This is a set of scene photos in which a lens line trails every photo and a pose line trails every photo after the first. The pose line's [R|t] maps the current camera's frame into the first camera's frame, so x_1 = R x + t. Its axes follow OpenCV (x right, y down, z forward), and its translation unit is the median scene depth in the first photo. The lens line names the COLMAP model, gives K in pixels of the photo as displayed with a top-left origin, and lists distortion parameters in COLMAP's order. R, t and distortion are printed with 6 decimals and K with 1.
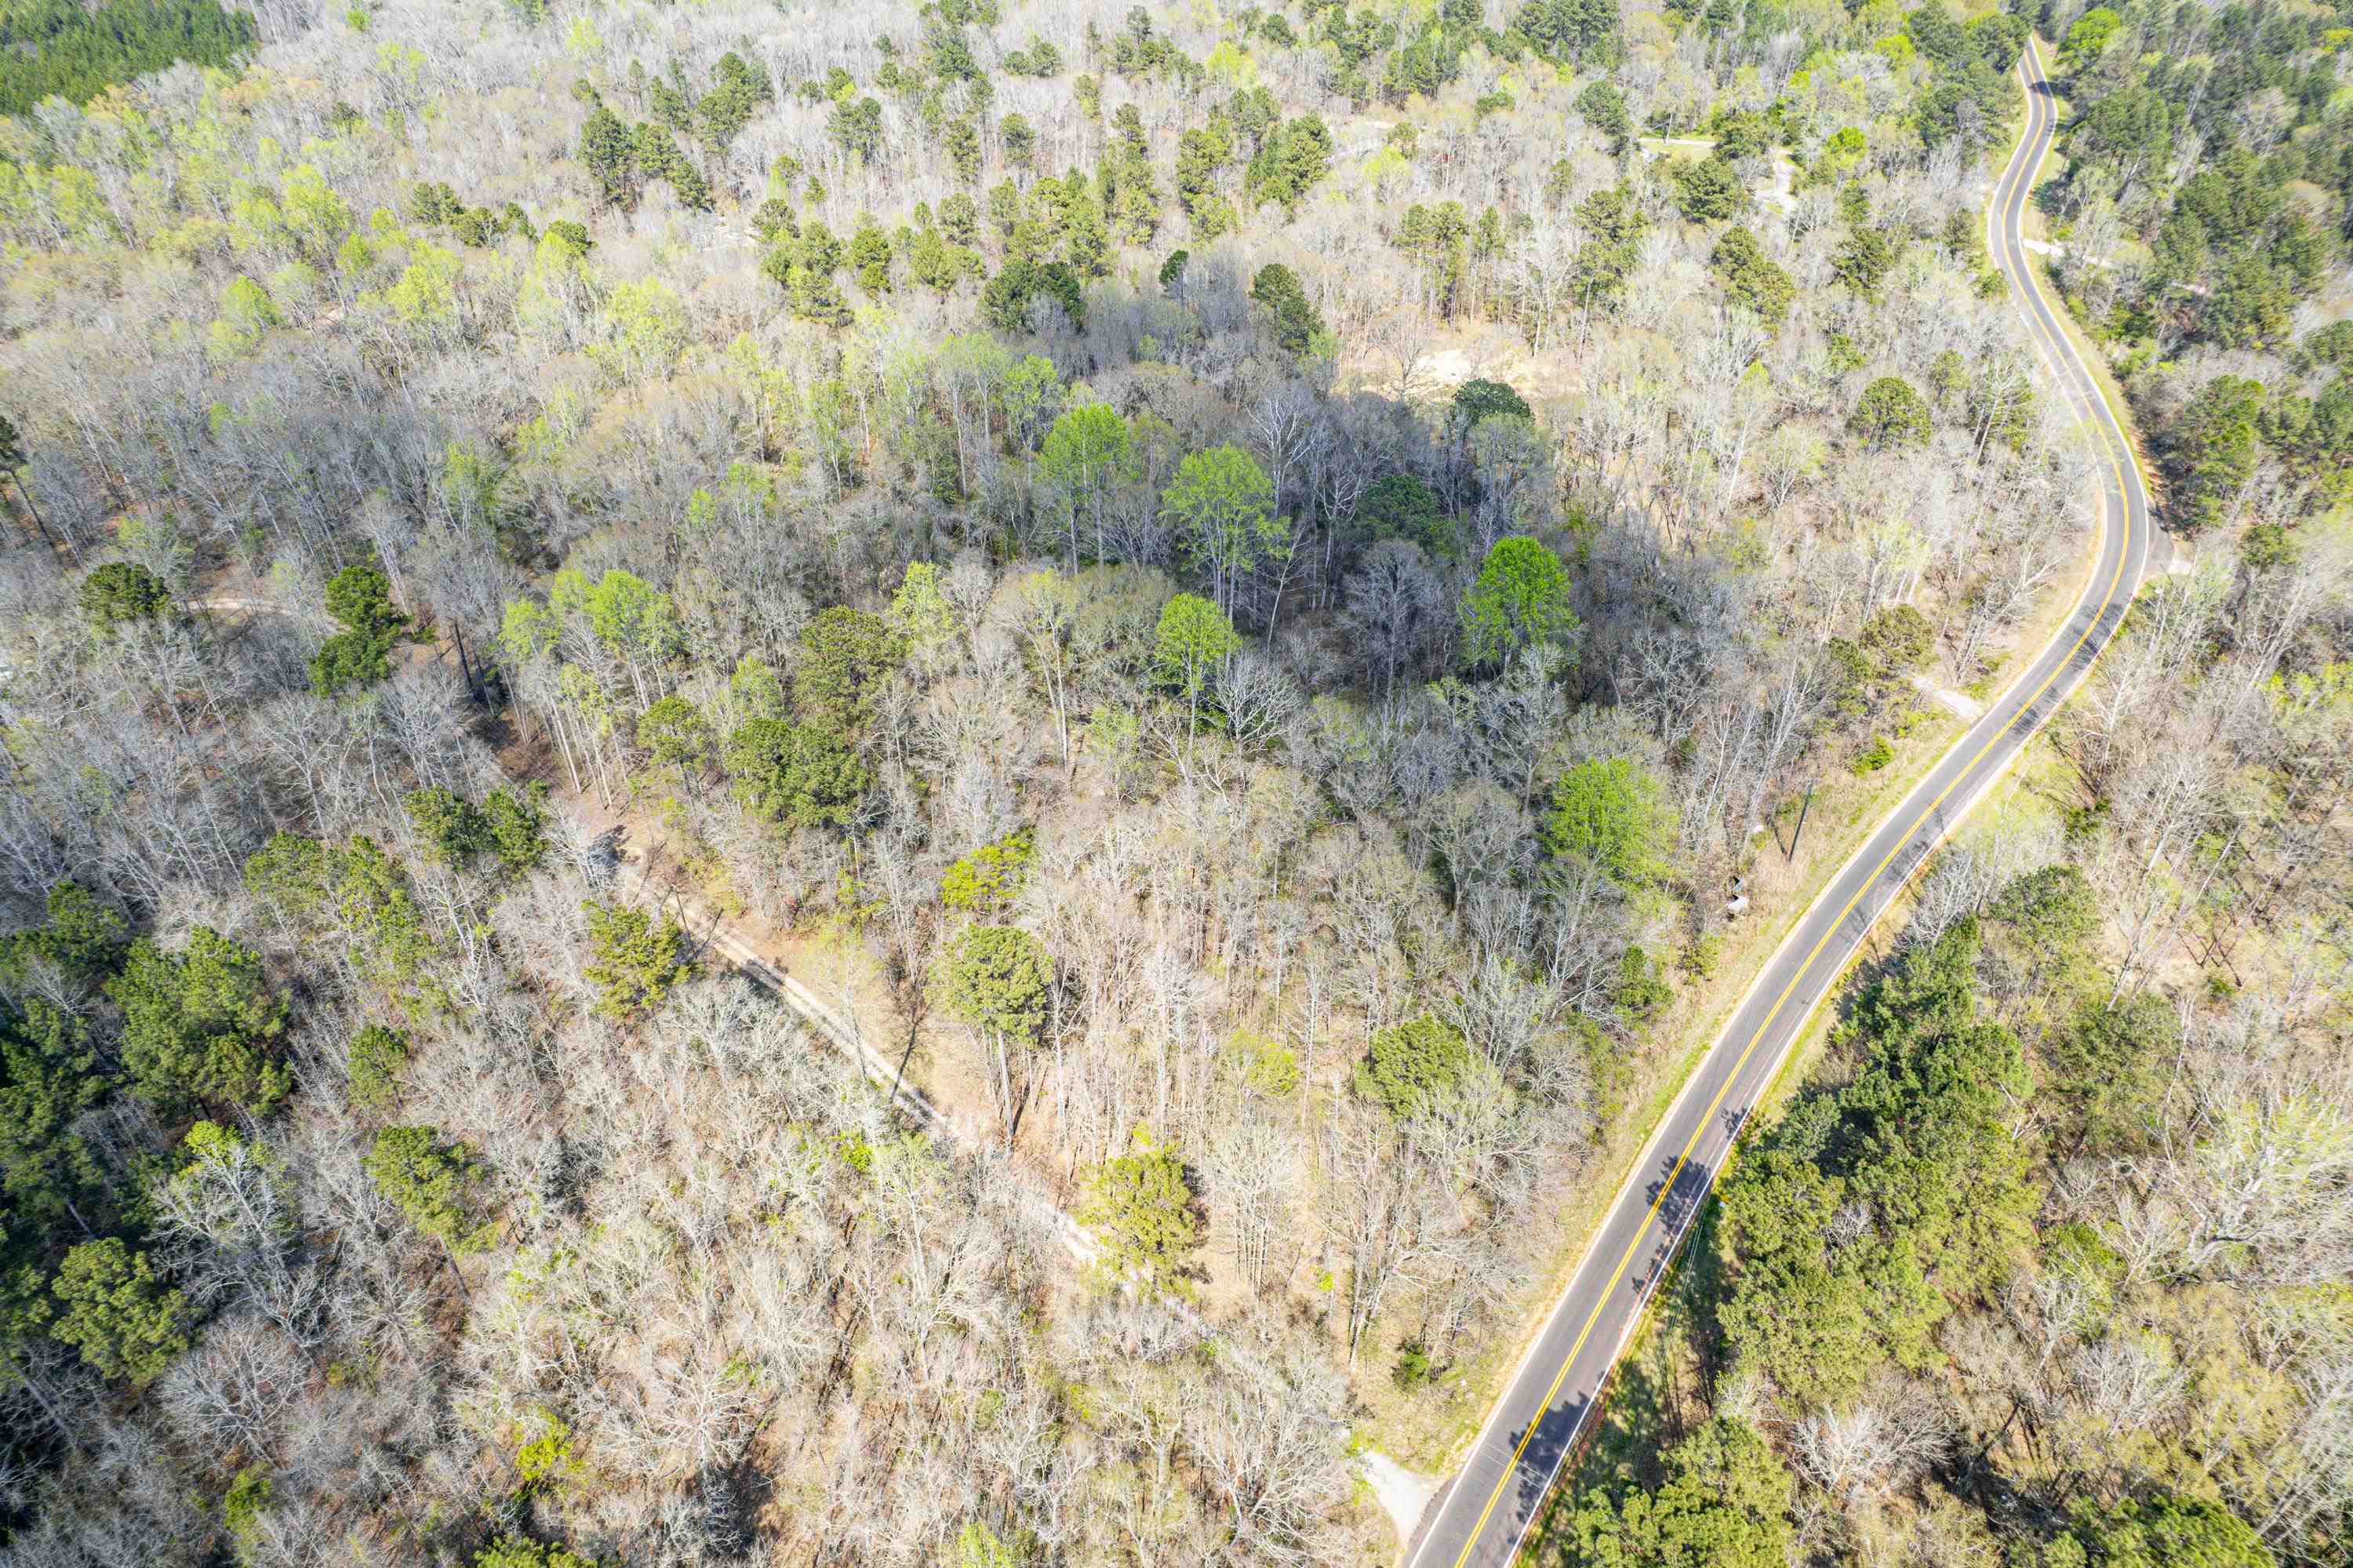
lens RADIAL K [[1532.7, 0, 1174.8], [0, 1532.7, 770.7], [0, 0, 1]] dist [-0.102856, 0.106020]
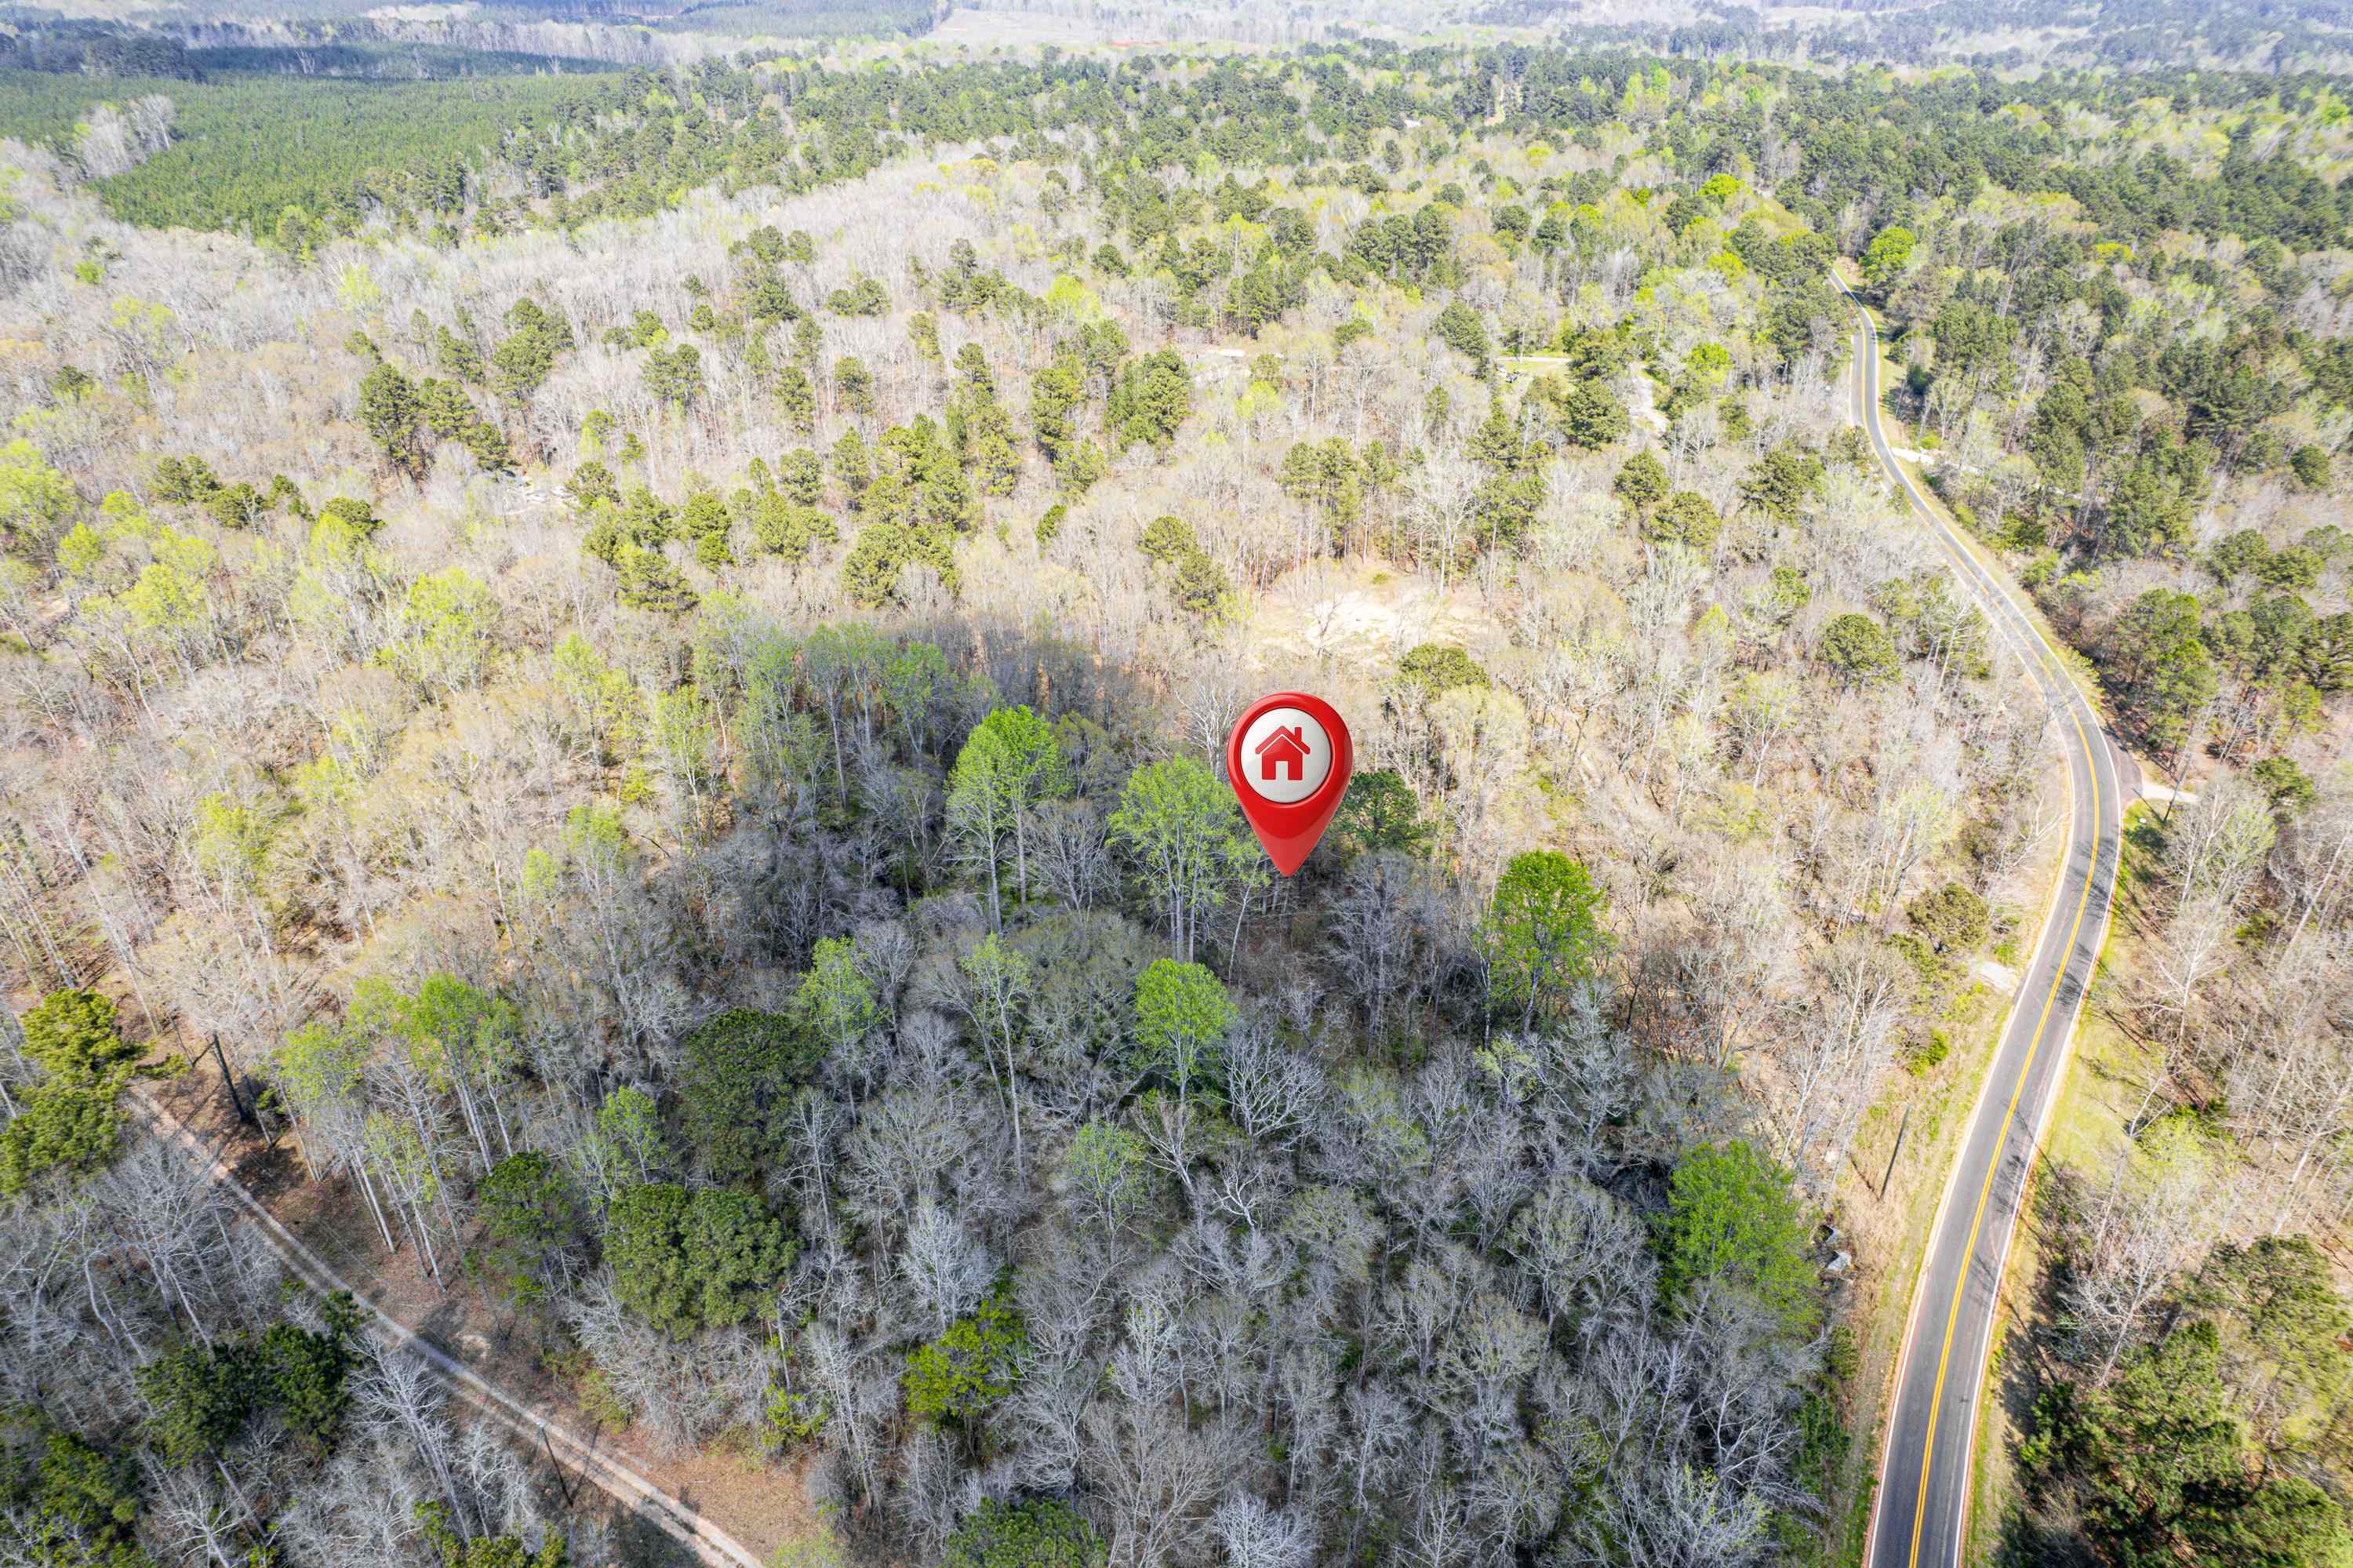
lens RADIAL K [[1506.7, 0, 1174.7], [0, 1506.7, 794.0], [0, 0, 1]] dist [-0.087793, 0.088738]
pose [[0.989642, -0.067964, 0.126447, -0.046055], [0.080960, 0.991622, -0.100650, -0.065763], [-0.118547, 0.109844, 0.986854, 0.107507]]
